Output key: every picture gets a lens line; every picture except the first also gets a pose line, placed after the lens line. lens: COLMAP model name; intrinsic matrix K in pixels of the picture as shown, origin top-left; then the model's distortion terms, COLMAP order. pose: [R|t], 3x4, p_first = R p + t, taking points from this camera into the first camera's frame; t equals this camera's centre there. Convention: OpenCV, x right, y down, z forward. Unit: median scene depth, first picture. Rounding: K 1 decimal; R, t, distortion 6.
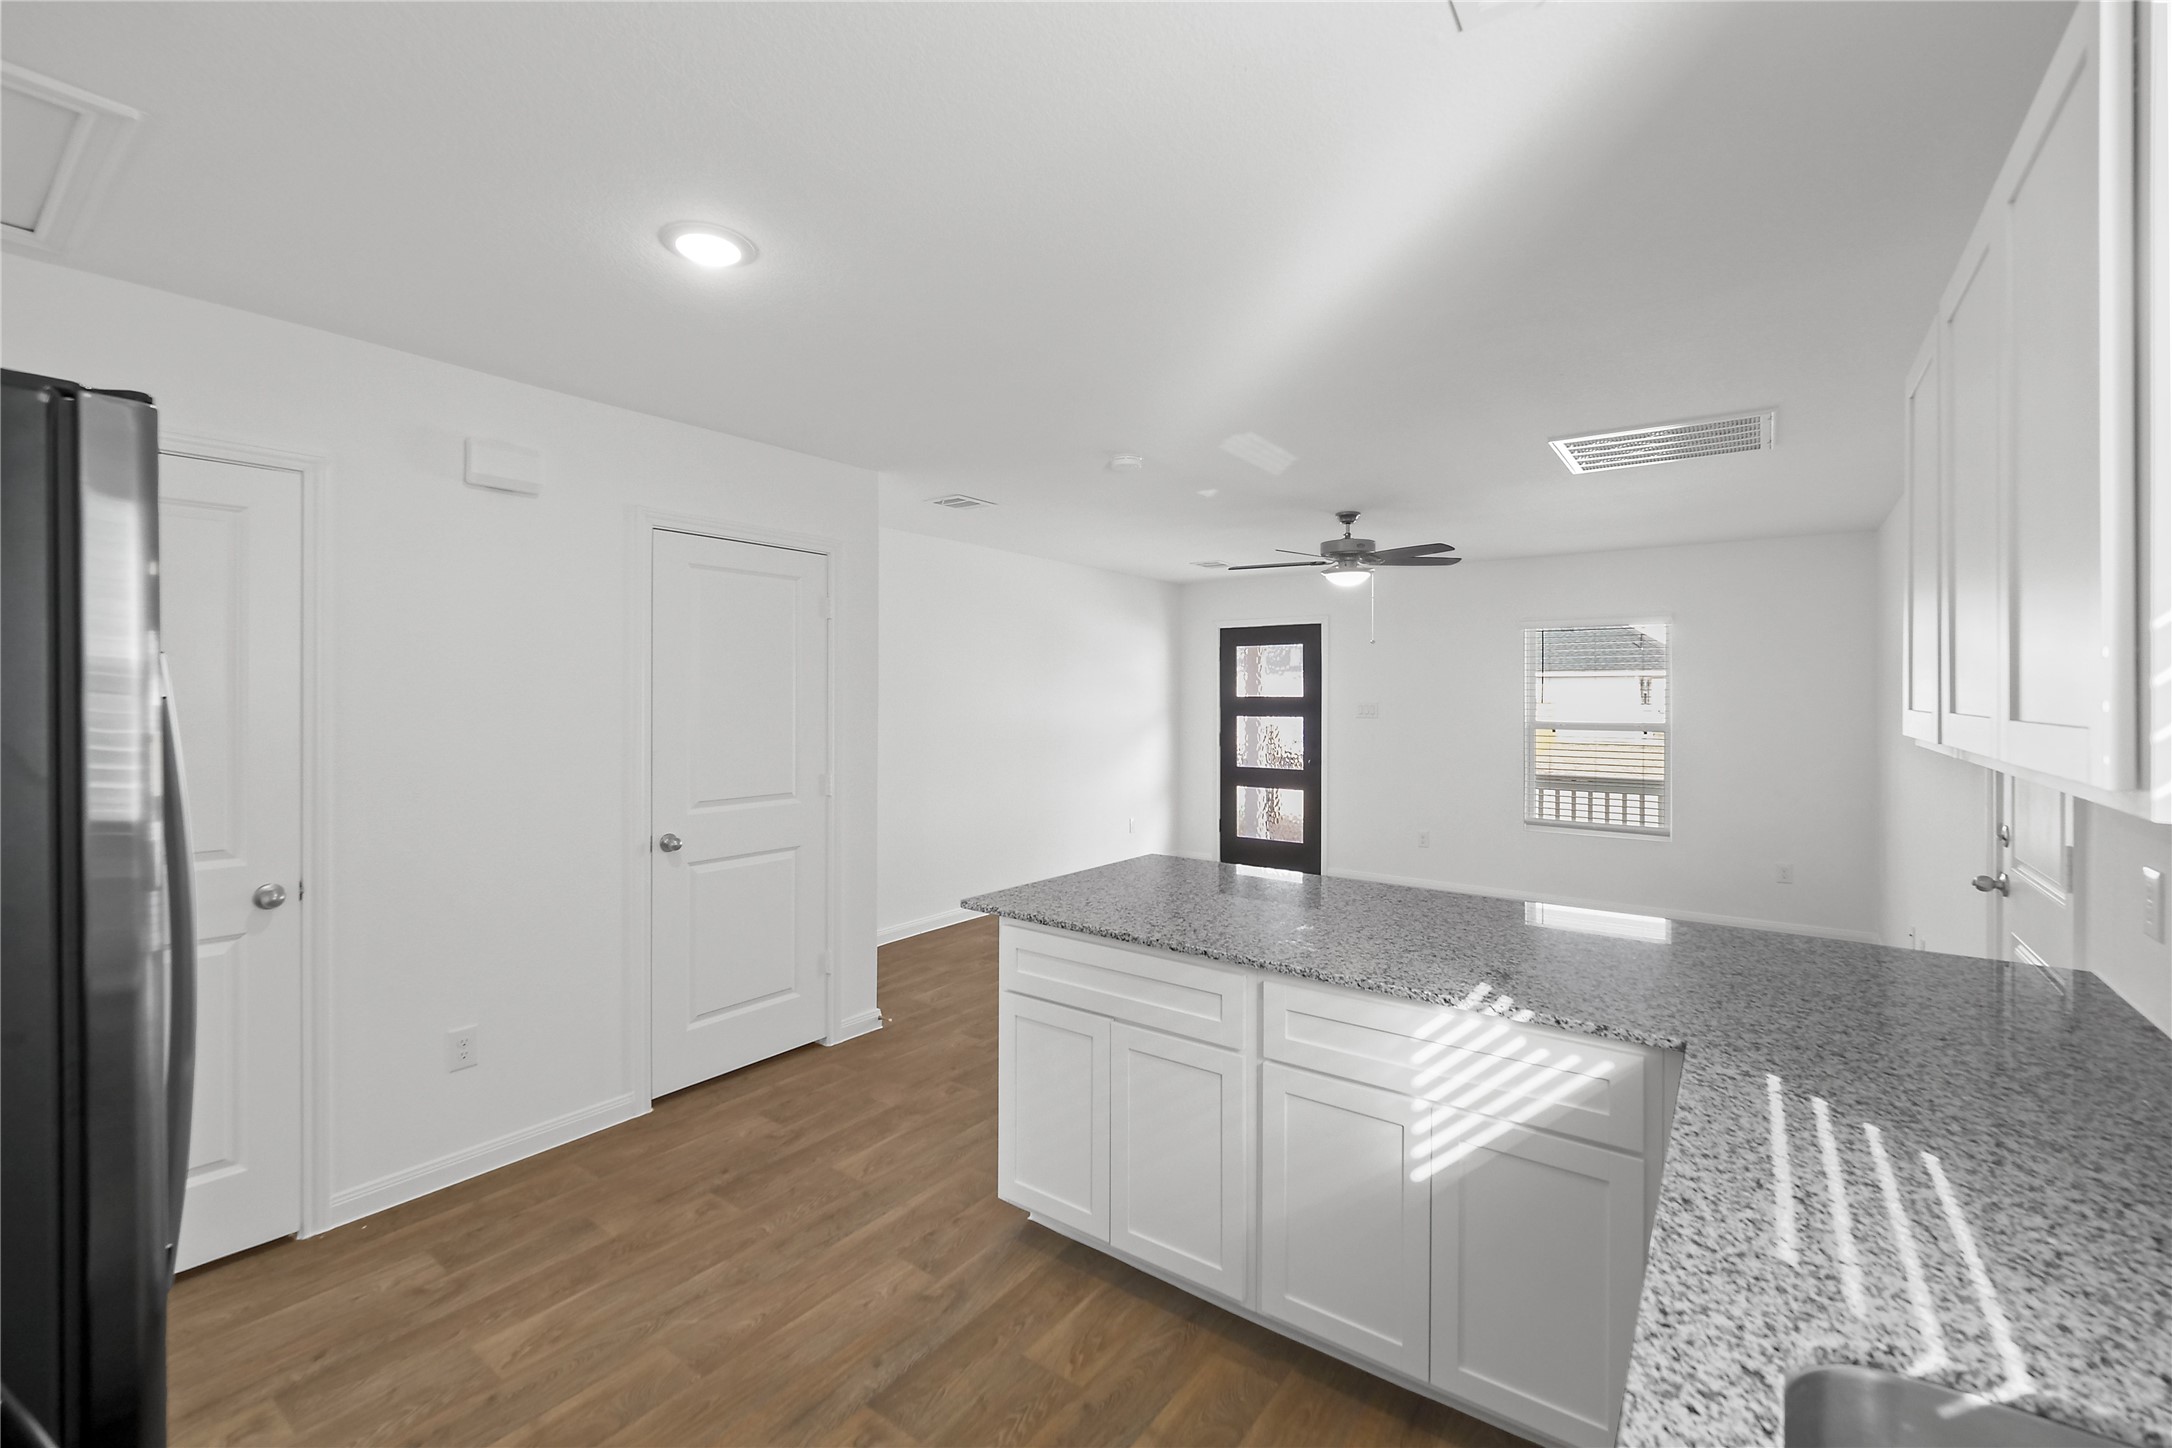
lens RADIAL K [[904.1, 0, 1078.8], [0, 904.1, 702.8], [0, 0, 1]] dist [0.000149, -0.000062]
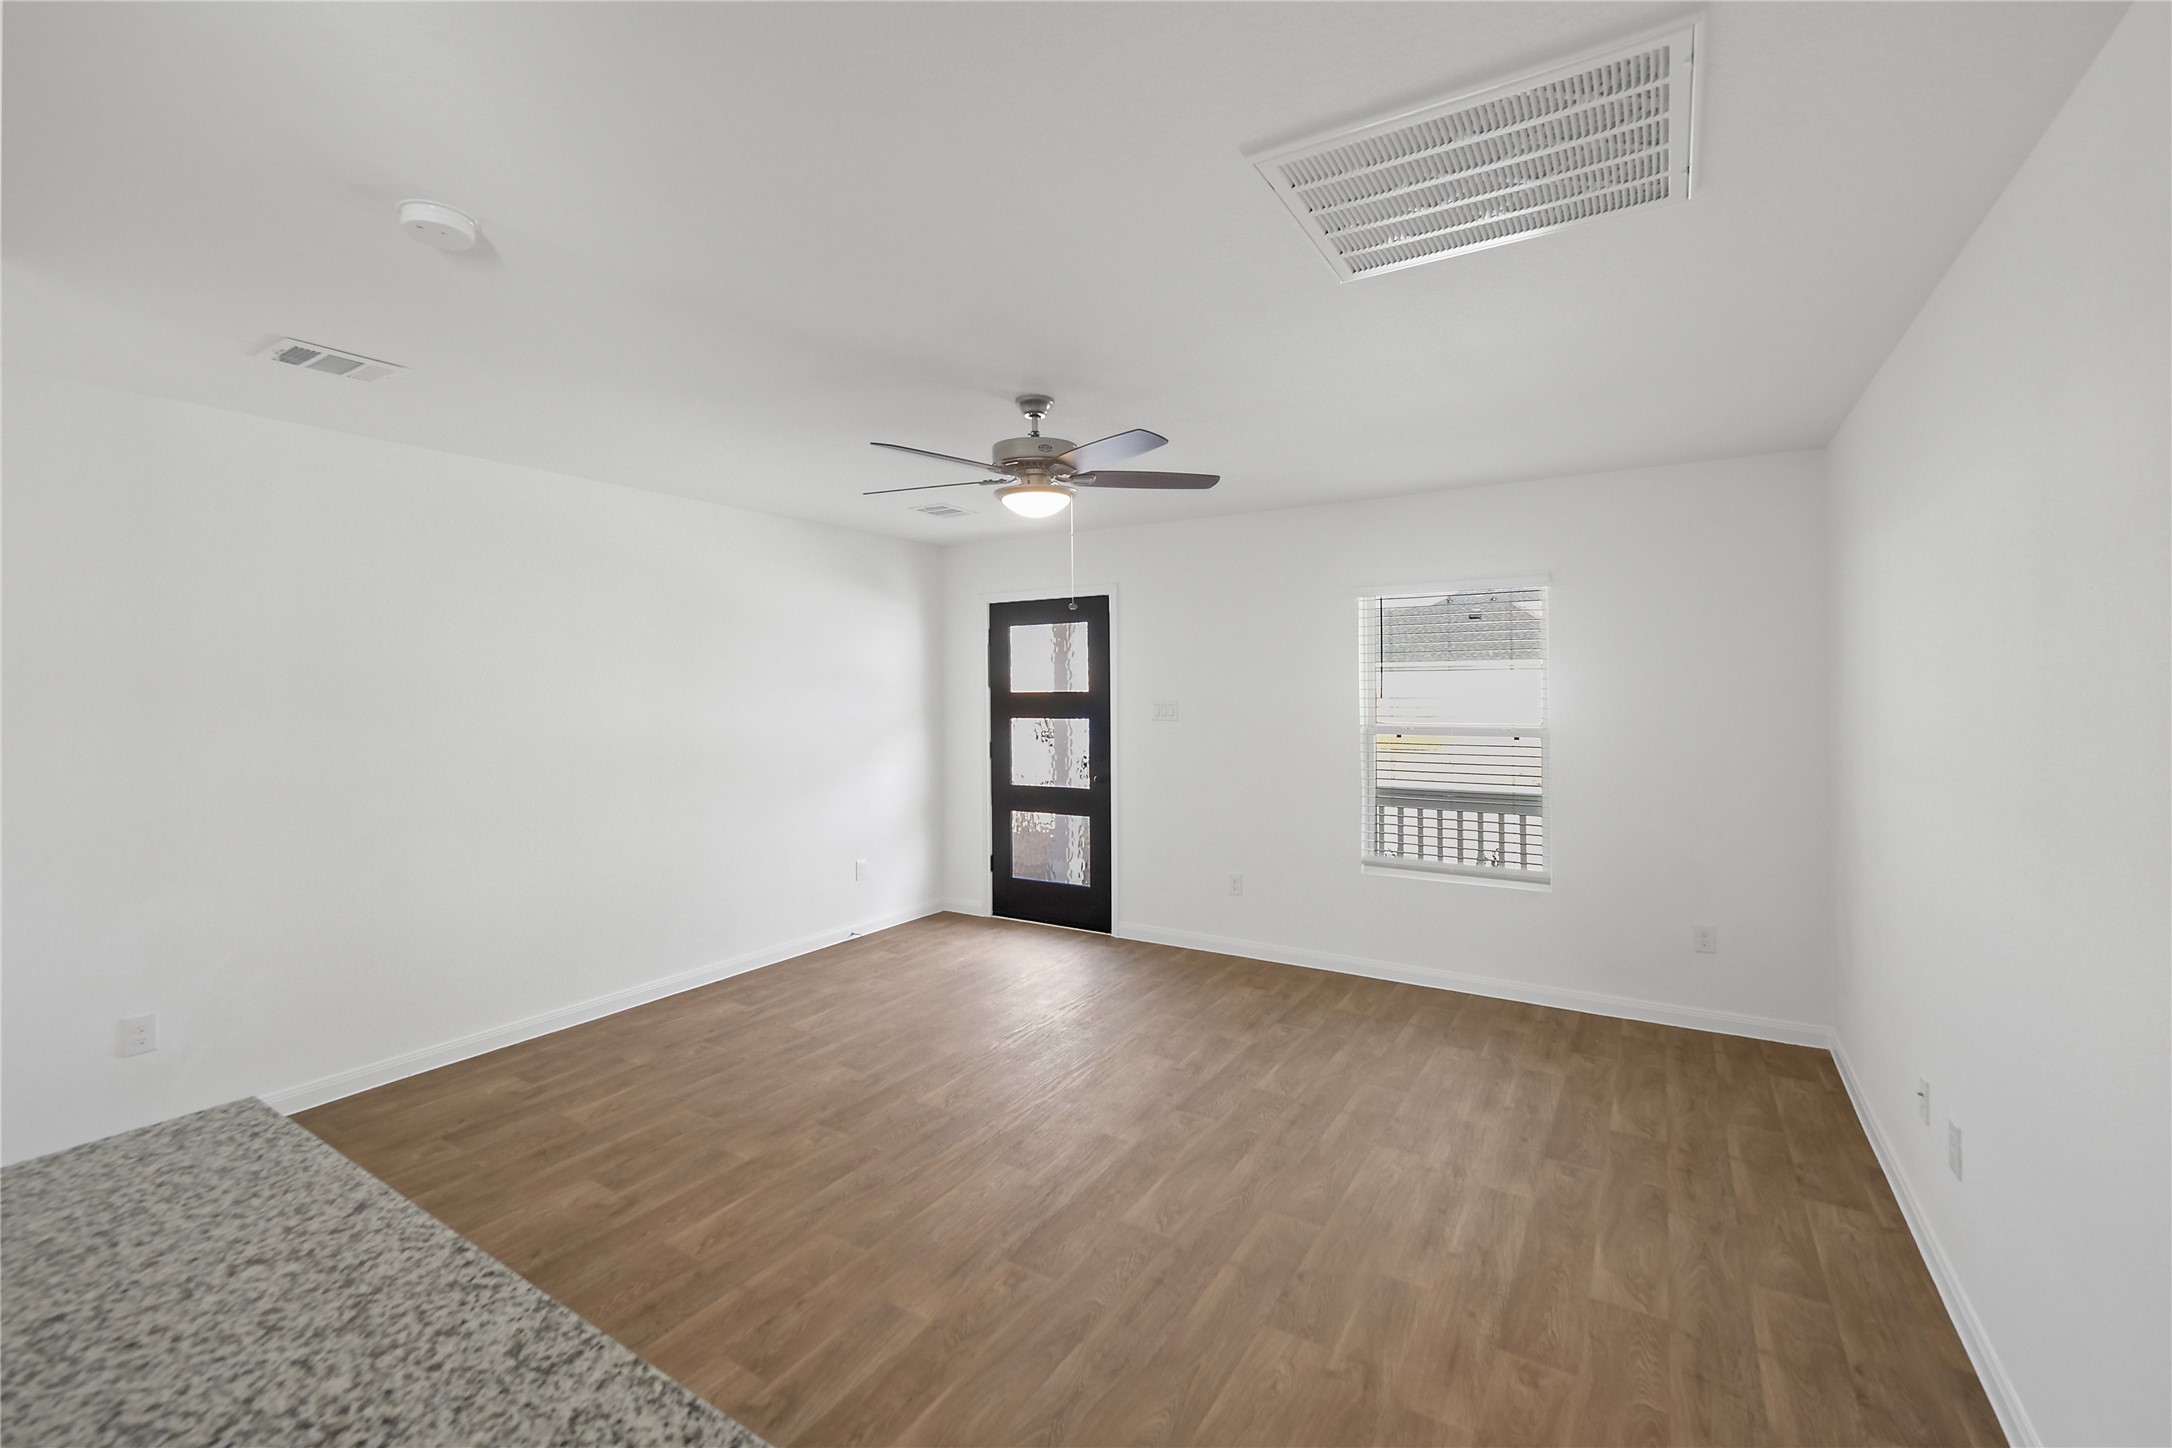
lens RADIAL K [[934.1, 0, 1091.2], [0, 934.1, 692.4], [0, 0, 1]] dist [0.020386, -0.000375]
pose [[0.995058, -0.011356, 0.098647, 0.093441], [0.011724, 0.999926, -0.003149, -0.002344], [-0.098604, 0.004290, 0.995118, 0.125365]]
